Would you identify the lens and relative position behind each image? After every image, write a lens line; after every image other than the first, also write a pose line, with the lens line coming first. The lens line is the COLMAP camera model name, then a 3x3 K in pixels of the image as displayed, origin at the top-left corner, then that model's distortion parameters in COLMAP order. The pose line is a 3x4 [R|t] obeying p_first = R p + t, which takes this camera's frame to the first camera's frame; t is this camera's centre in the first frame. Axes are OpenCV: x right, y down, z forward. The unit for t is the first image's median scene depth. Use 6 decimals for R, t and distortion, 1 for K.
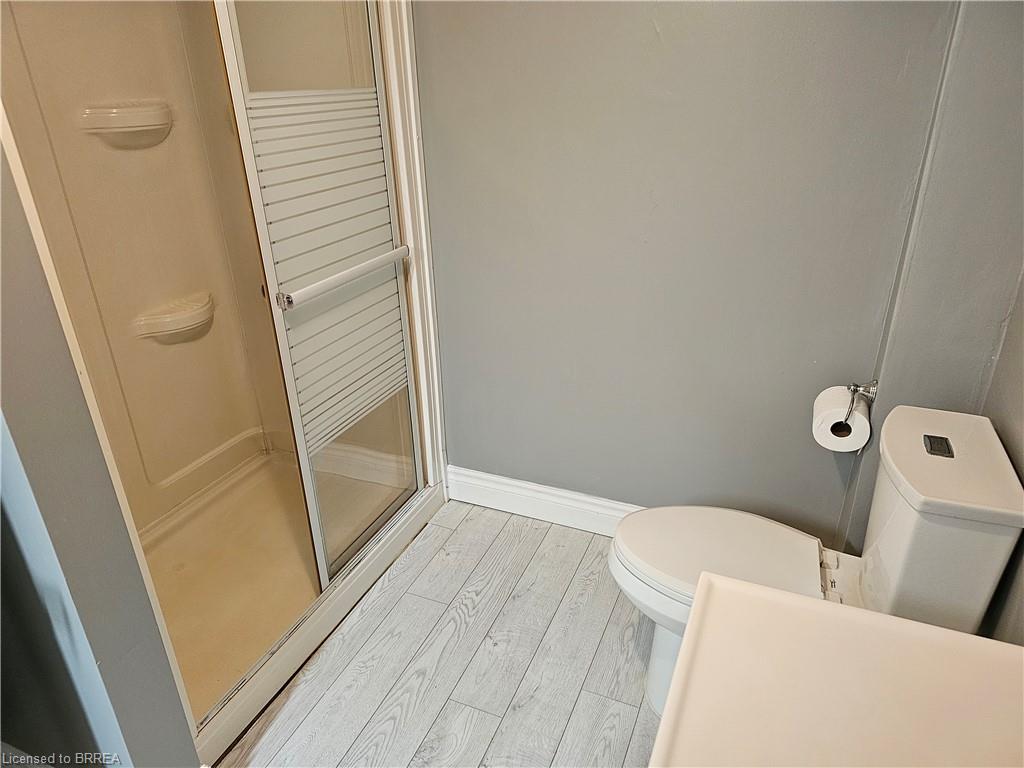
lens RADIAL K [[677.2, 0, 512.0], [0, 677.2, 384.0], [0, 0, 1]] dist [0.009422, 0.001249]
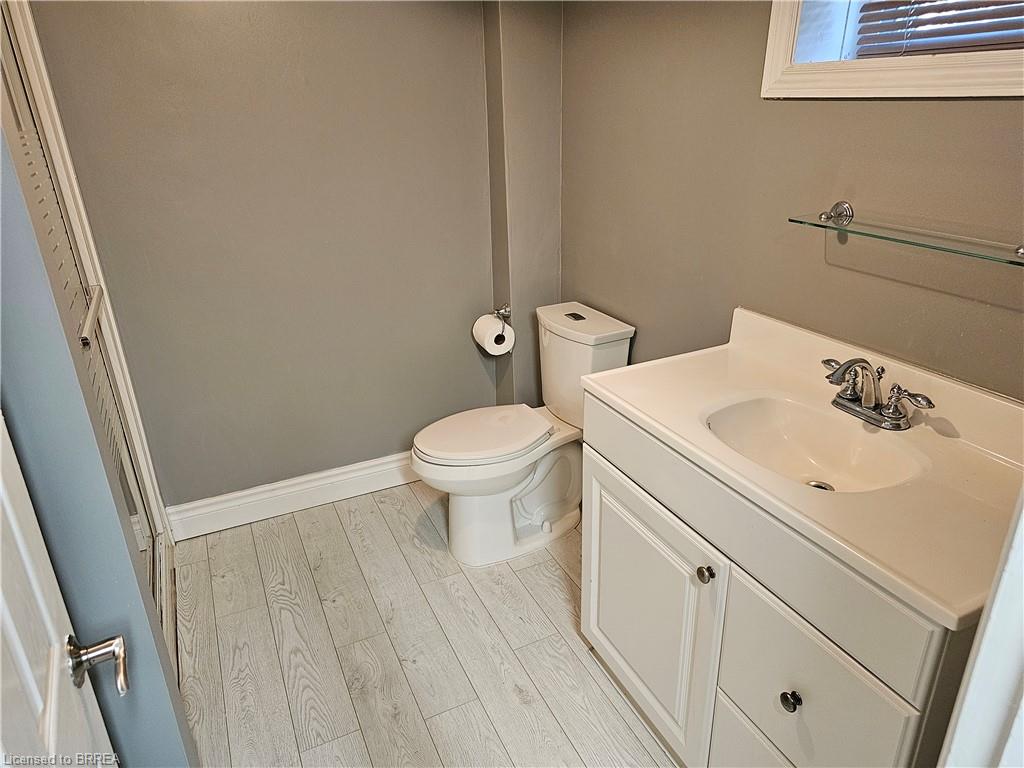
lens RADIAL K [[677.2, 0, 512.0], [0, 677.2, 384.0], [0, 0, 1]] dist [0.009422, 0.001249]
pose [[0.659198, -0.281327, 0.697361, -0.562227], [0.319162, 0.944378, 0.079282, 0.046152], [-0.680877, 0.170309, 0.712321, -0.090165]]
